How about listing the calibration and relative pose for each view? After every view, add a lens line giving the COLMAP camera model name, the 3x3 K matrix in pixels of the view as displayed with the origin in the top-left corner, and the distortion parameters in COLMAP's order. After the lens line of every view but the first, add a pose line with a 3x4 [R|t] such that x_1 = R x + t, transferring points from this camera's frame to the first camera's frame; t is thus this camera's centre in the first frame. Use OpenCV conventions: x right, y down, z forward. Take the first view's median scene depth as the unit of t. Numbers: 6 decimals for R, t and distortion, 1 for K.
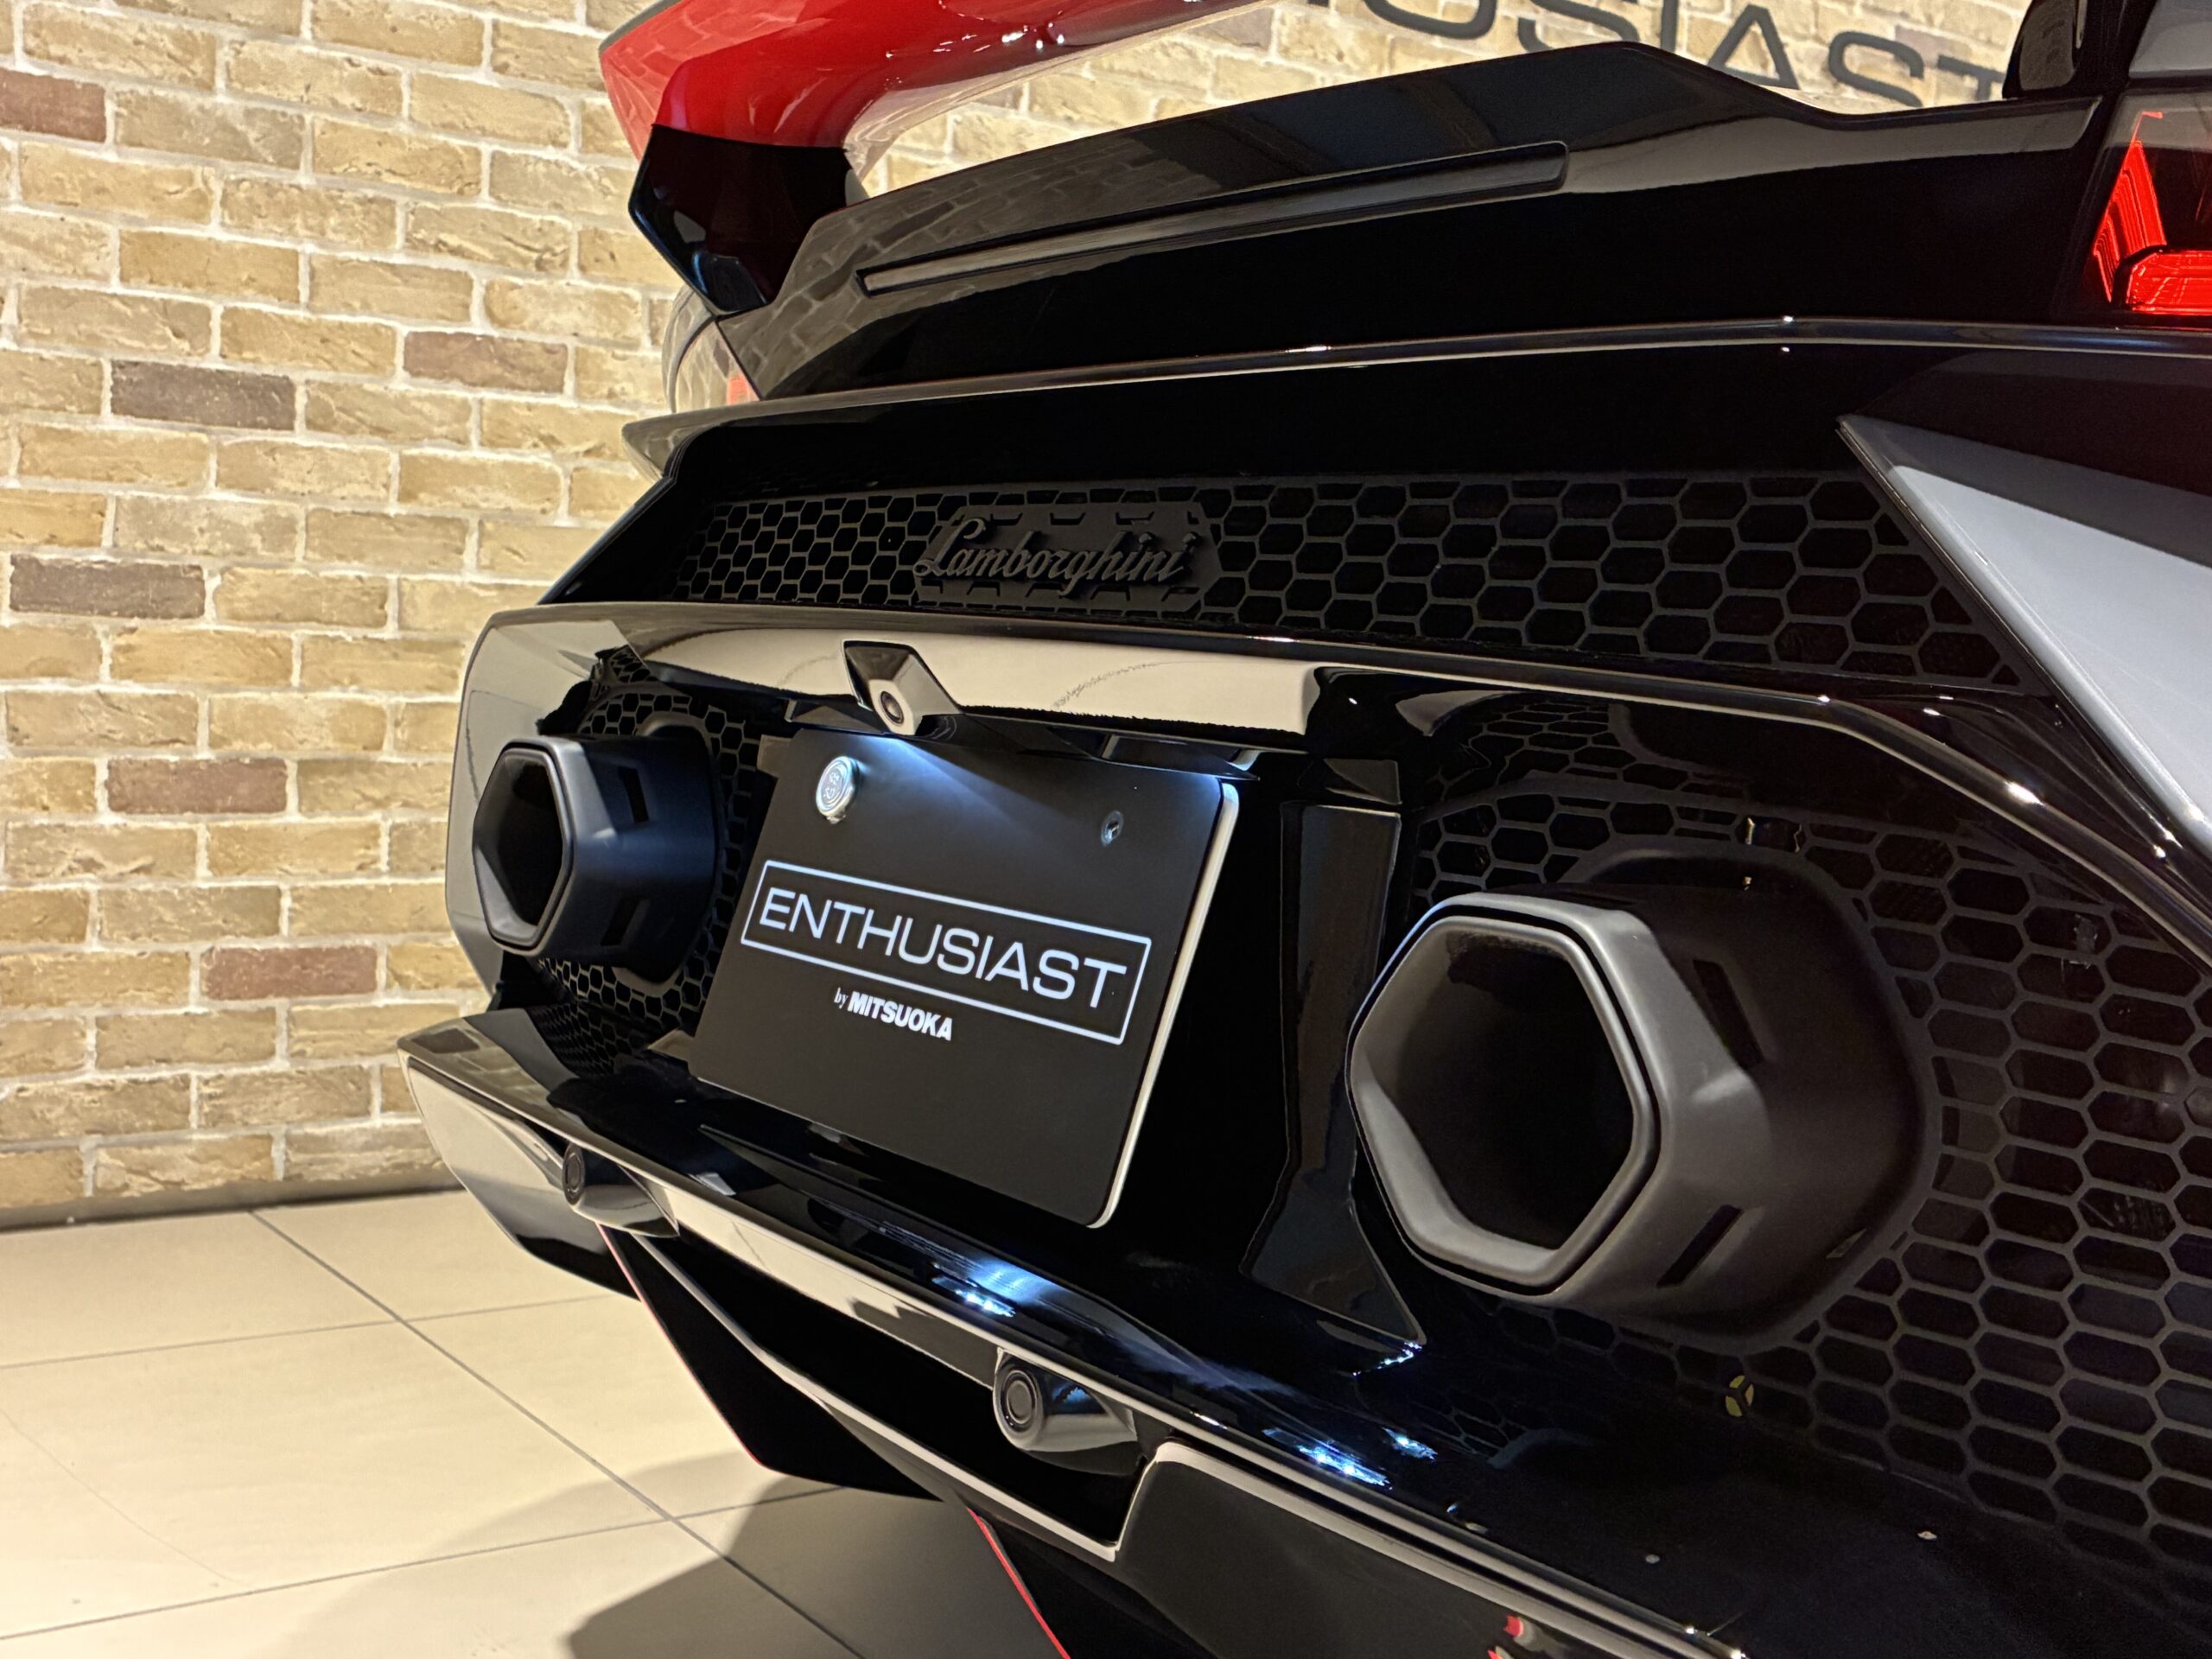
lens RADIAL K [[2520.5, 0, 1069.5], [0, 2520.5, 791.2], [0, 0, 1]] dist [0.034082, 0.000000]
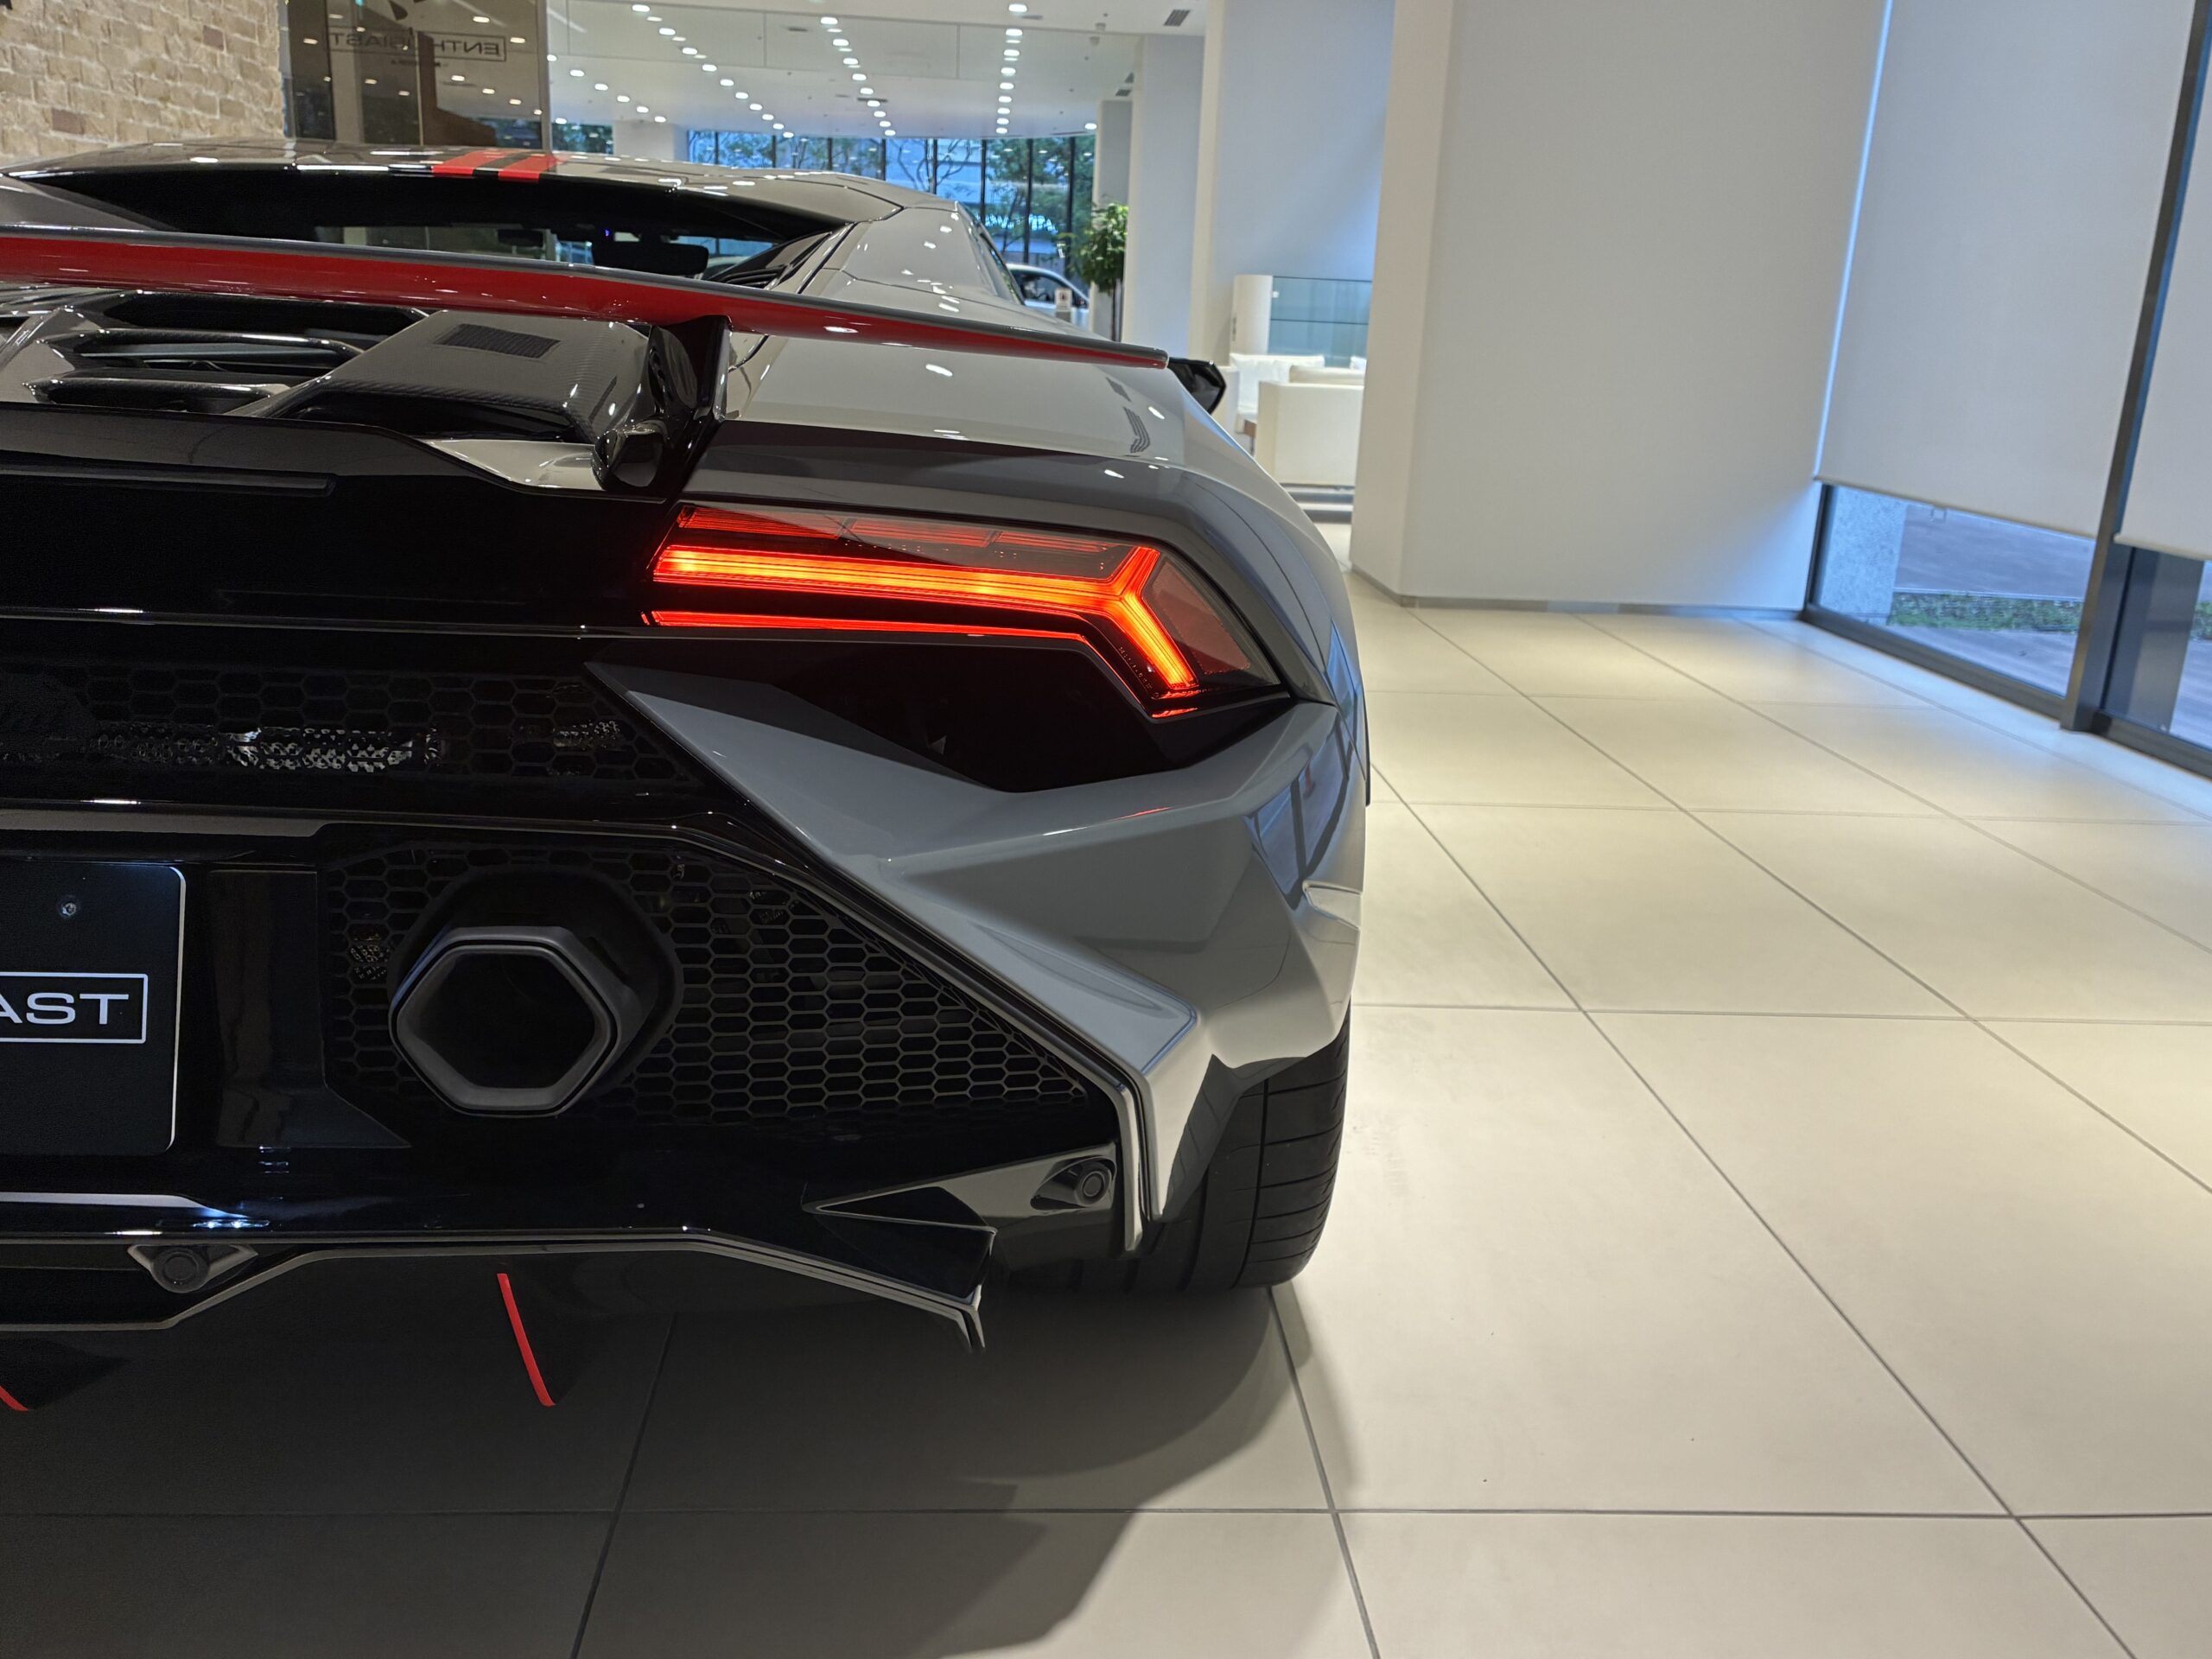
lens RADIAL K [[1880.5, 0, 1129.3], [0, 1880.5, 826.3], [0, 0, 1]] dist [0.058369, -0.089451]
pose [[0.504514, -0.254514, 0.825038, -0.208617], [0.030115, 0.960171, 0.277785, -0.116450], [-0.862878, -0.115301, 0.492085, -0.040491]]
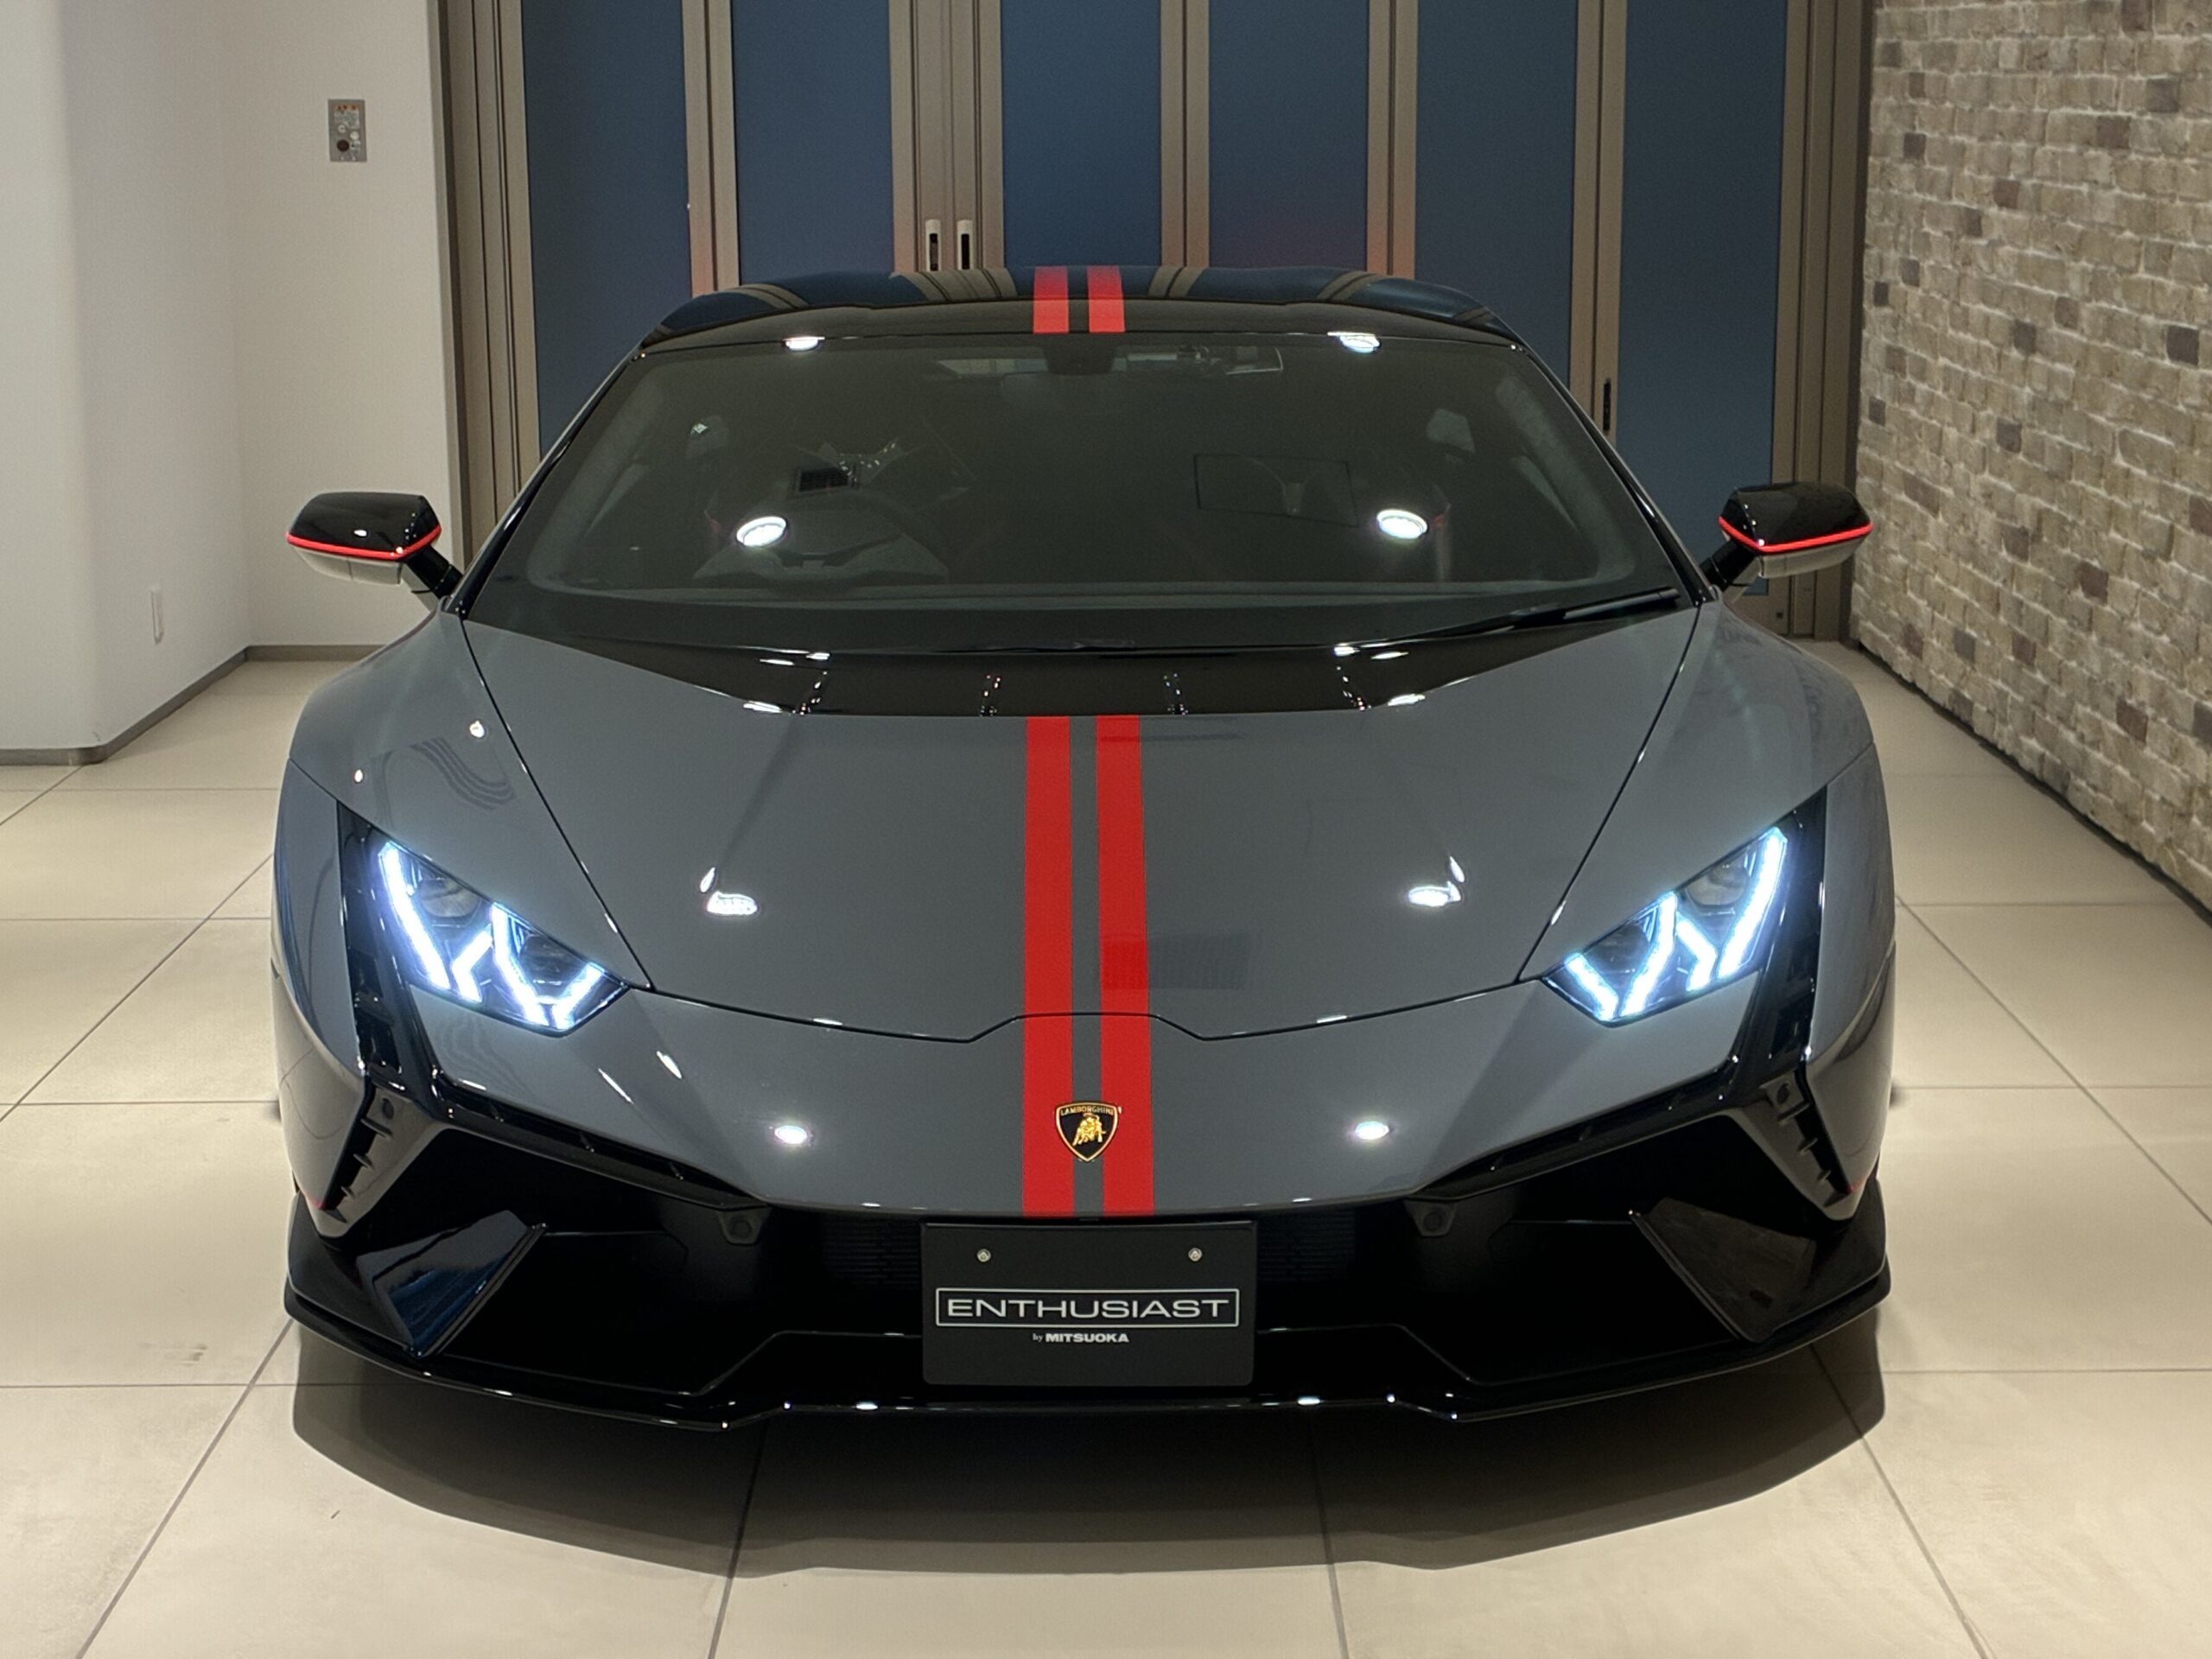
lens RADIAL K [[3799.3, 0, 1111.2], [0, 3799.3, 825.3], [0, 0, 1]] dist [0.109795, 0.000000]
pose [[-0.557015, 0.110727, -0.823088, 2.466485], [-0.091470, 0.976864, 0.193315, -0.293280], [0.825450, 0.182967, -0.534000, 2.053180]]
